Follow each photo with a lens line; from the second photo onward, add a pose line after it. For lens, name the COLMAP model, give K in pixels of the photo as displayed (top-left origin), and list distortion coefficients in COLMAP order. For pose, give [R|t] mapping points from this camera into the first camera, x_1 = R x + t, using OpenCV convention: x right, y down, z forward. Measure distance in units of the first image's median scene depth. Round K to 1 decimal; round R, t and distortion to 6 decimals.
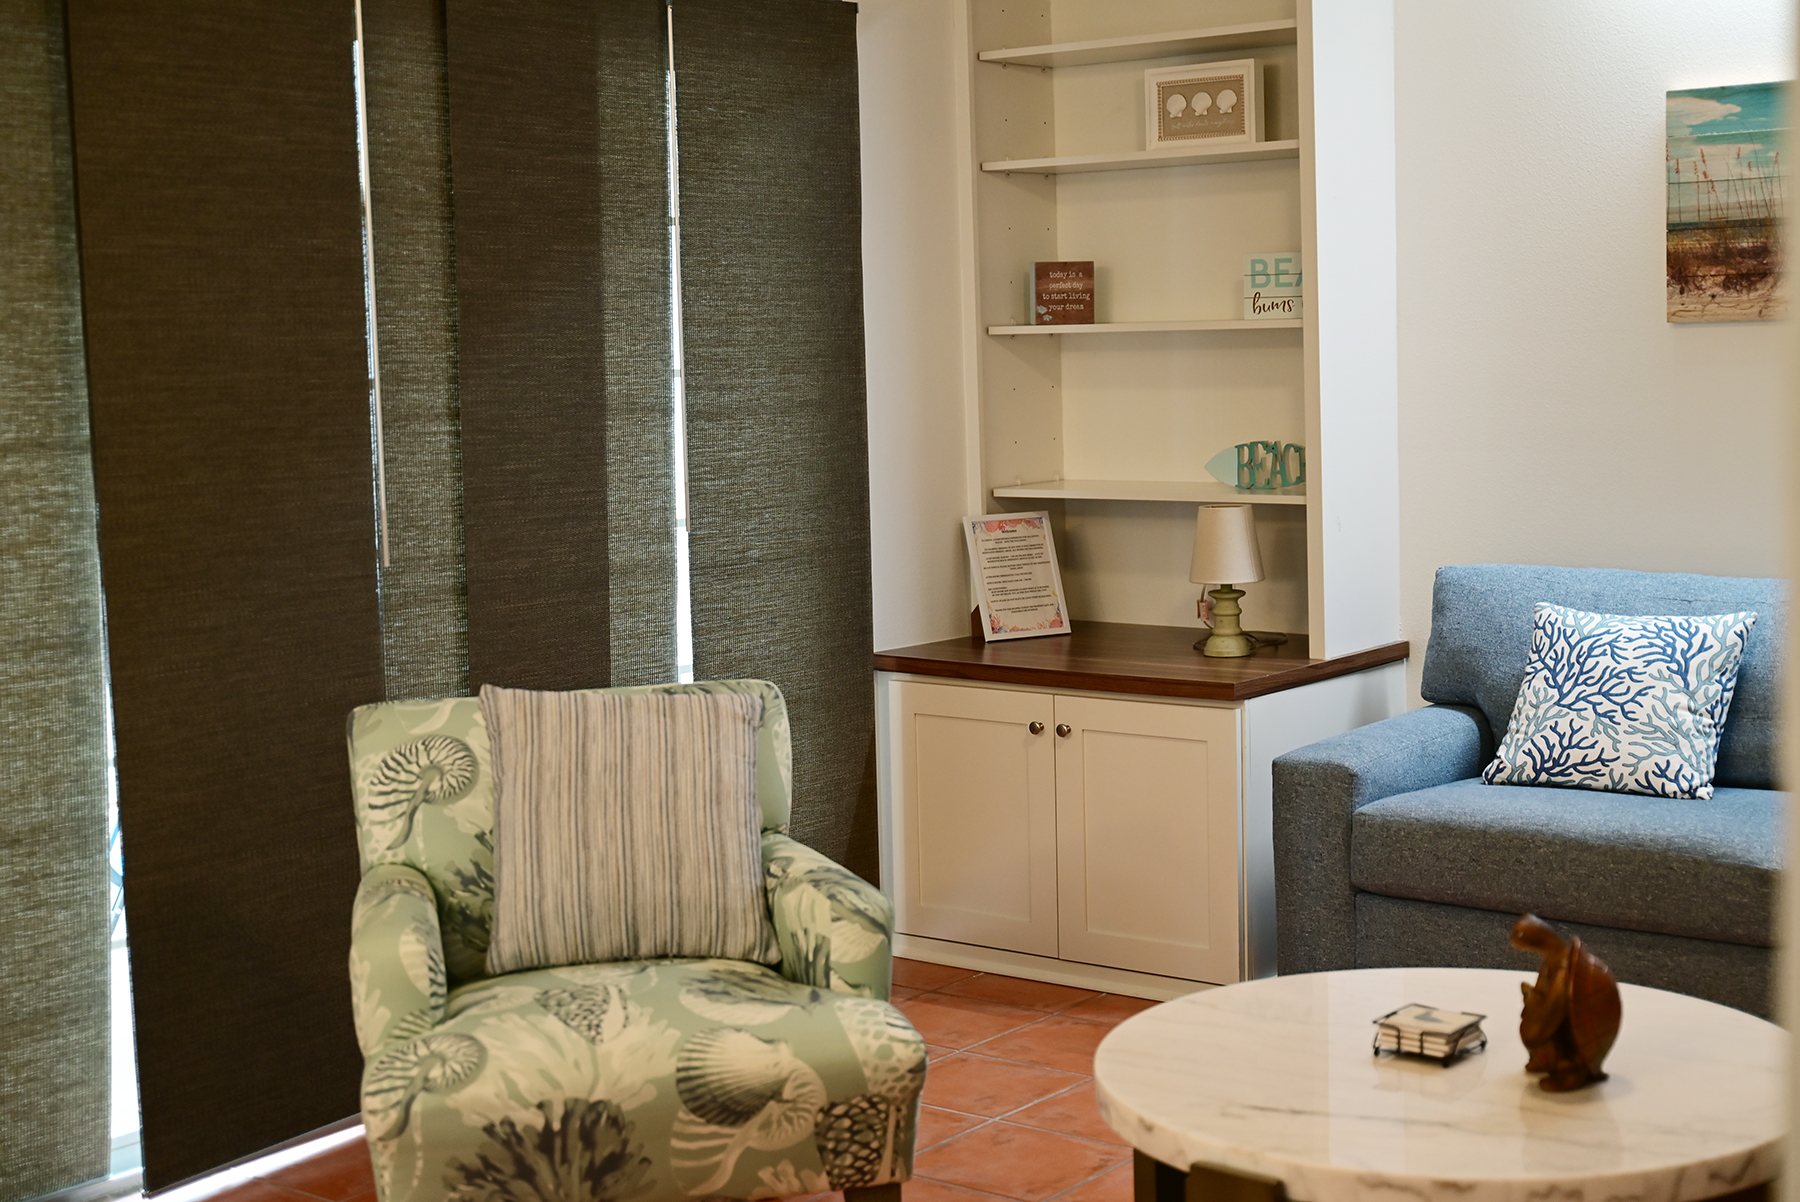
lens RADIAL K [[2503.2, 0, 900.0], [0, 2503.2, 601.0], [0, 0, 1]] dist [-0.004862, -0.057472]
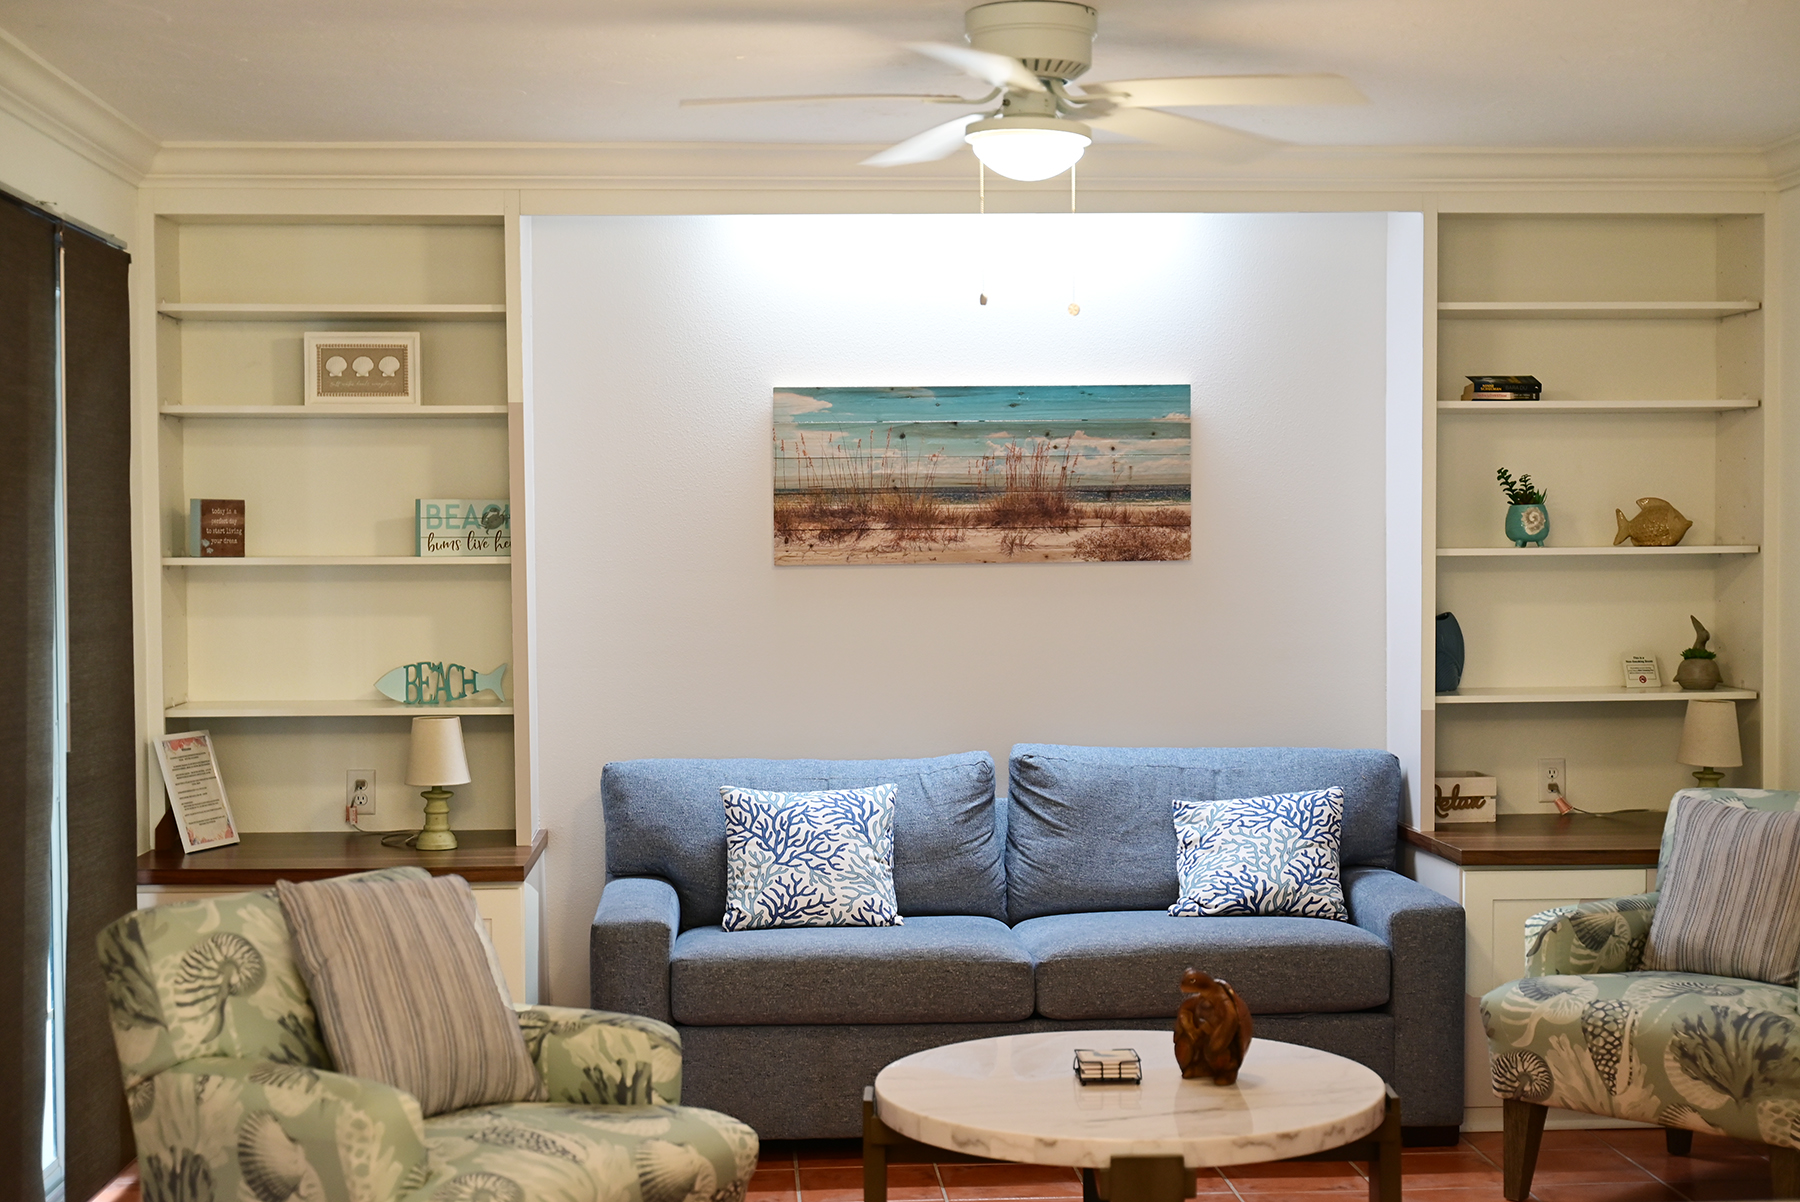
lens RADIAL K [[2503.2, 0, 900.0], [0, 2503.2, 601.0], [0, 0, 1]] dist [-0.004862, -0.057472]
pose [[0.744499, 0.007486, 0.667581, -0.543306], [0.056600, 0.995630, -0.074285, 0.006848], [-0.665220, 0.093090, 0.740822, 0.005228]]
